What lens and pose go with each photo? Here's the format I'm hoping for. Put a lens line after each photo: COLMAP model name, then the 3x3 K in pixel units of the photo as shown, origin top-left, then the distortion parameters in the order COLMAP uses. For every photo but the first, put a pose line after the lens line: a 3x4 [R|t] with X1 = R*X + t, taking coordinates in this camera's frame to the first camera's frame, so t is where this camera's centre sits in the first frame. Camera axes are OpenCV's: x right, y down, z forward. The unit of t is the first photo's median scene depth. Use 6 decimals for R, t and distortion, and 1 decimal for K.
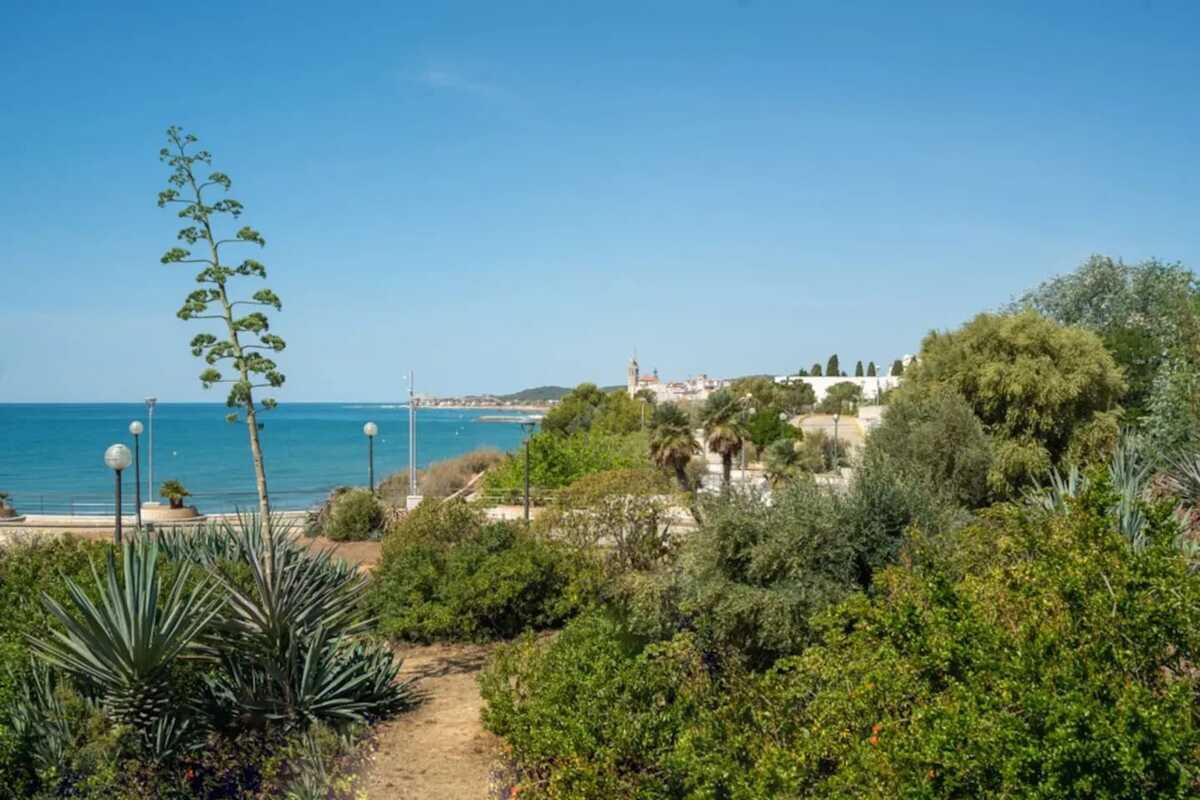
lens RADIAL K [[1422.7, 0, 600.9], [0, 1422.7, 400.5], [0, 0, 1]] dist [-0.020993, 0.000000]
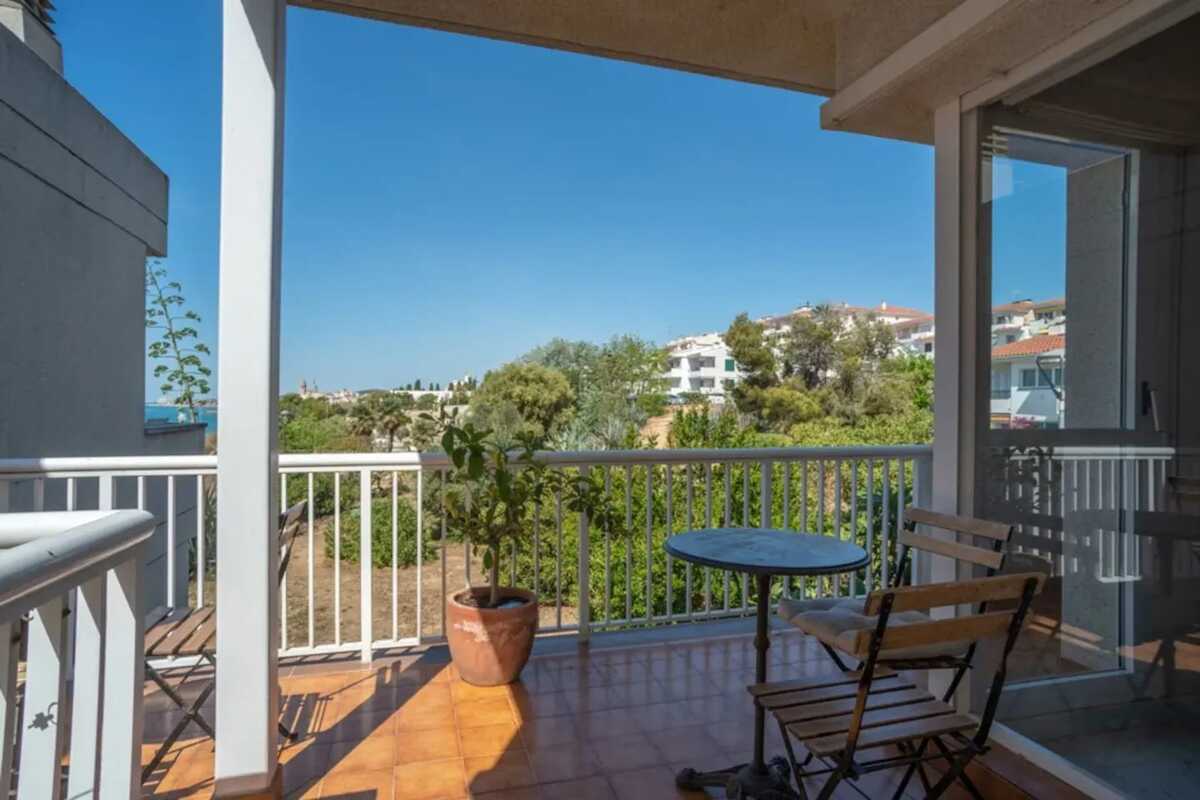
lens RADIAL K [[1422.7, 0, 599.5], [0, 1422.7, 399.4], [0, 0, 1]] dist [-0.020993, 0.000000]
pose [[0.846542, 0.008433, 0.532256, -0.772195], [-0.005604, 0.999960, -0.006931, 0.008300], [-0.532293, 0.002885, 0.846555, -0.898493]]
